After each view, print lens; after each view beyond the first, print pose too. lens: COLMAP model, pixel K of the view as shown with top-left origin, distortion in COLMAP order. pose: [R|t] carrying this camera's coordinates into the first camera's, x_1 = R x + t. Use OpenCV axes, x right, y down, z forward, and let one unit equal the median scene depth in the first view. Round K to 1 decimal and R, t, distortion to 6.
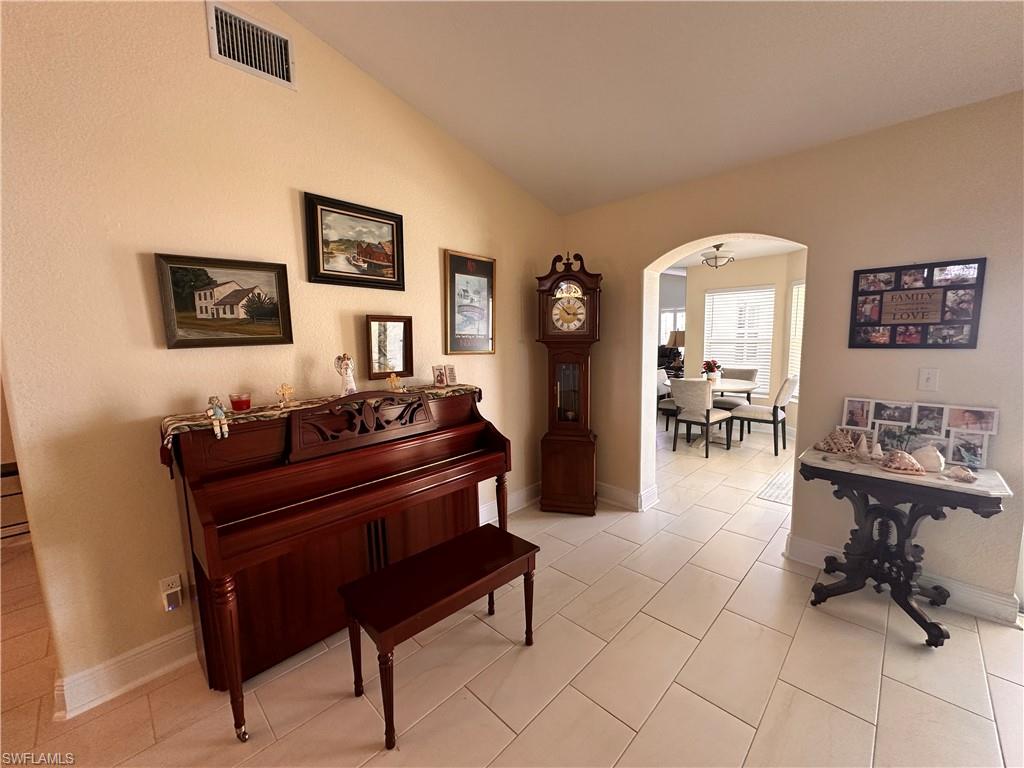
lens RADIAL K [[409.3, 0, 510.8], [0, 409.3, 384.7], [0, 0, 1]] dist [-0.002898, 0.000821]
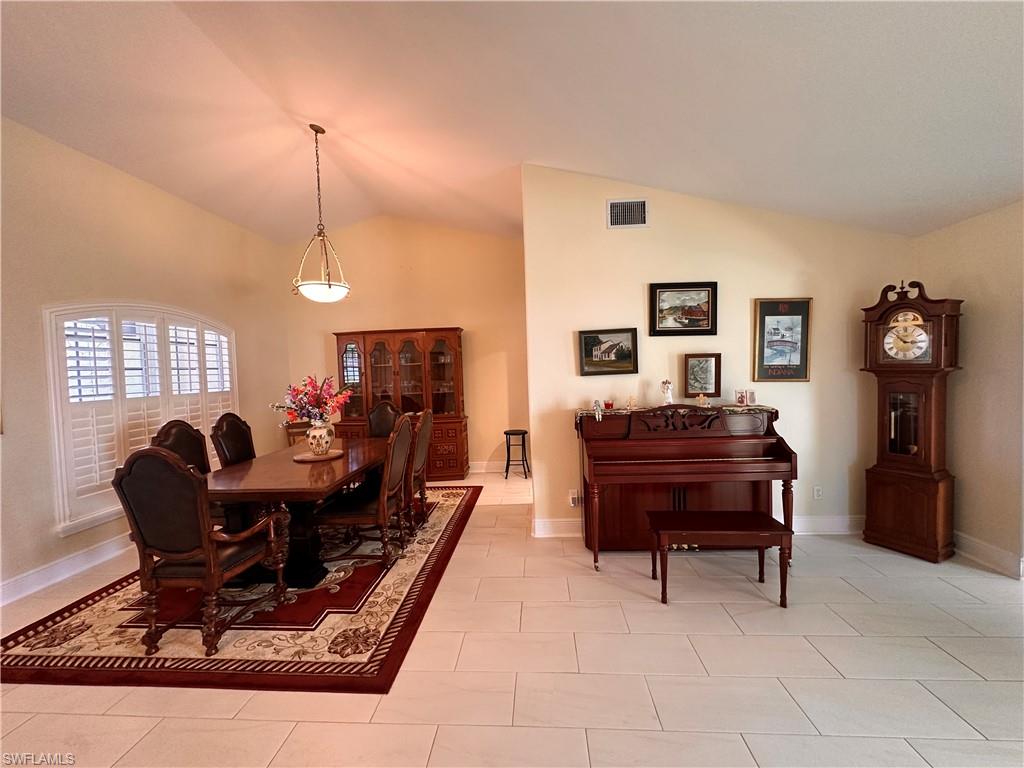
lens RADIAL K [[409.3, 0, 510.3], [0, 409.3, 384.6], [0, 0, 1]] dist [-0.002898, 0.000821]
pose [[0.648513, 0.028692, -0.760662, 0.399367], [-0.069581, 0.997340, -0.021702, 0.019261], [0.758017, 0.067001, 0.648785, -0.481472]]
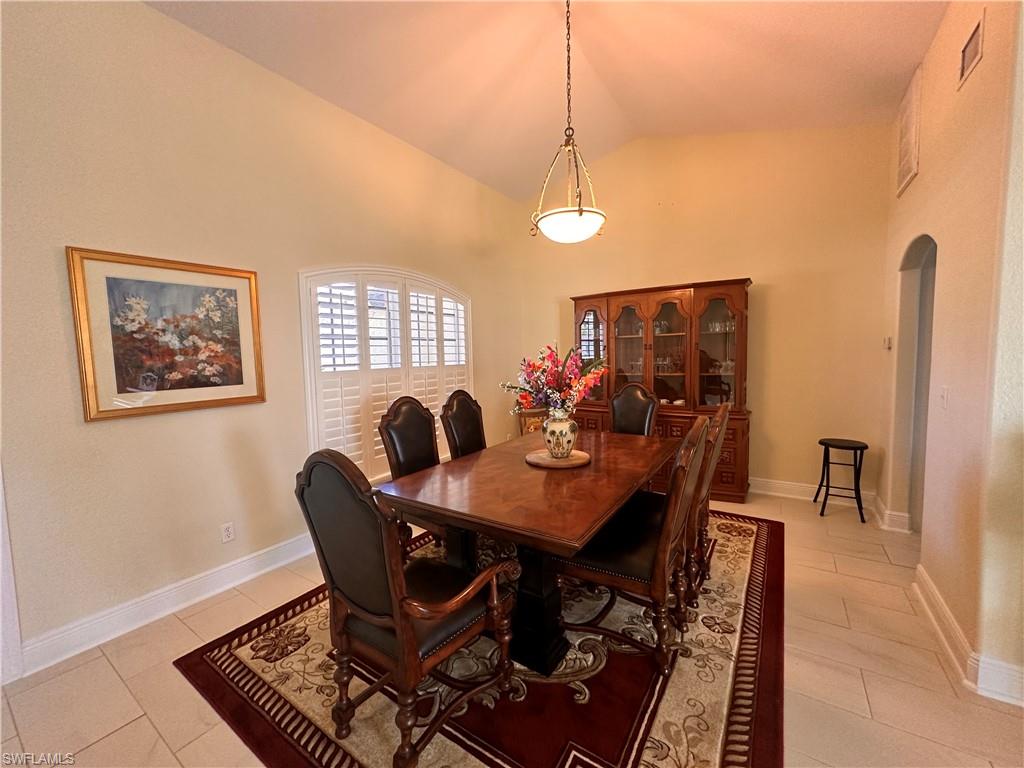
lens RADIAL K [[409.3, 0, 511.3], [0, 409.3, 384.5], [0, 0, 1]] dist [-0.002898, 0.000821]
pose [[0.185765, 0.090969, -0.978374, -0.249302], [-0.096280, 0.992599, 0.074011, 0.038126], [0.977866, 0.080449, 0.193148, -0.350129]]
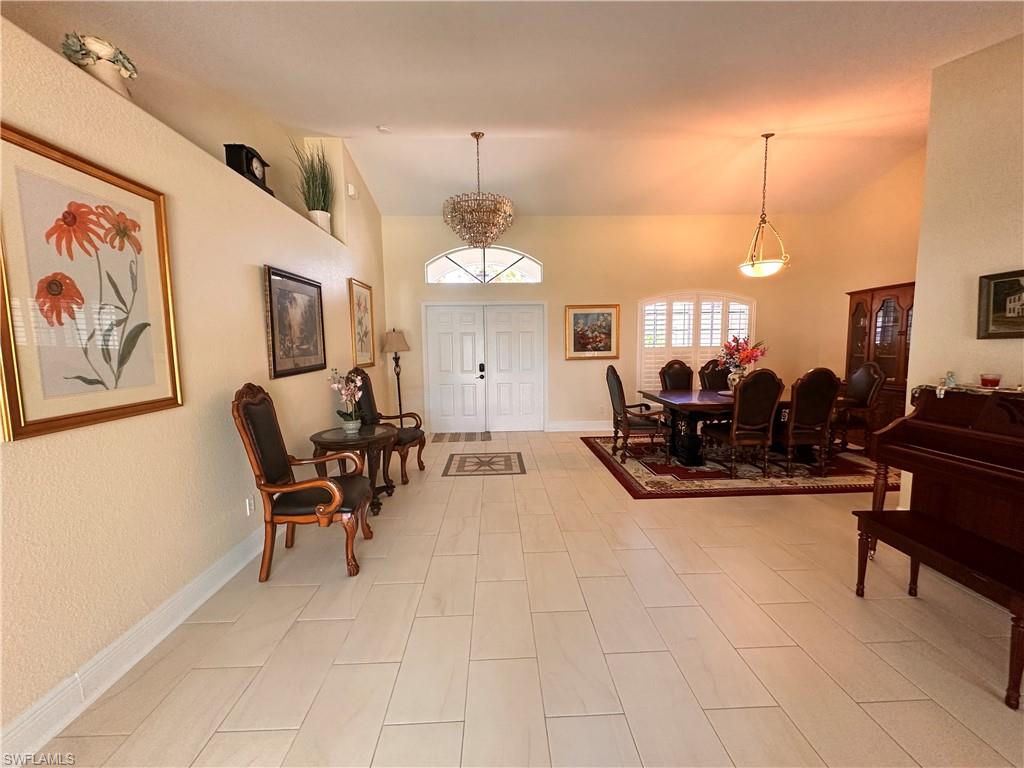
lens RADIAL K [[409.3, 0, 512.2], [0, 409.3, 384.3], [0, 0, 1]] dist [-0.002898, 0.000821]
pose [[-0.682580, 0.102124, -0.723640, 1.132223], [-0.056867, 0.979764, 0.191910, -0.093195], [0.728595, 0.172145, -0.662960, 0.626569]]
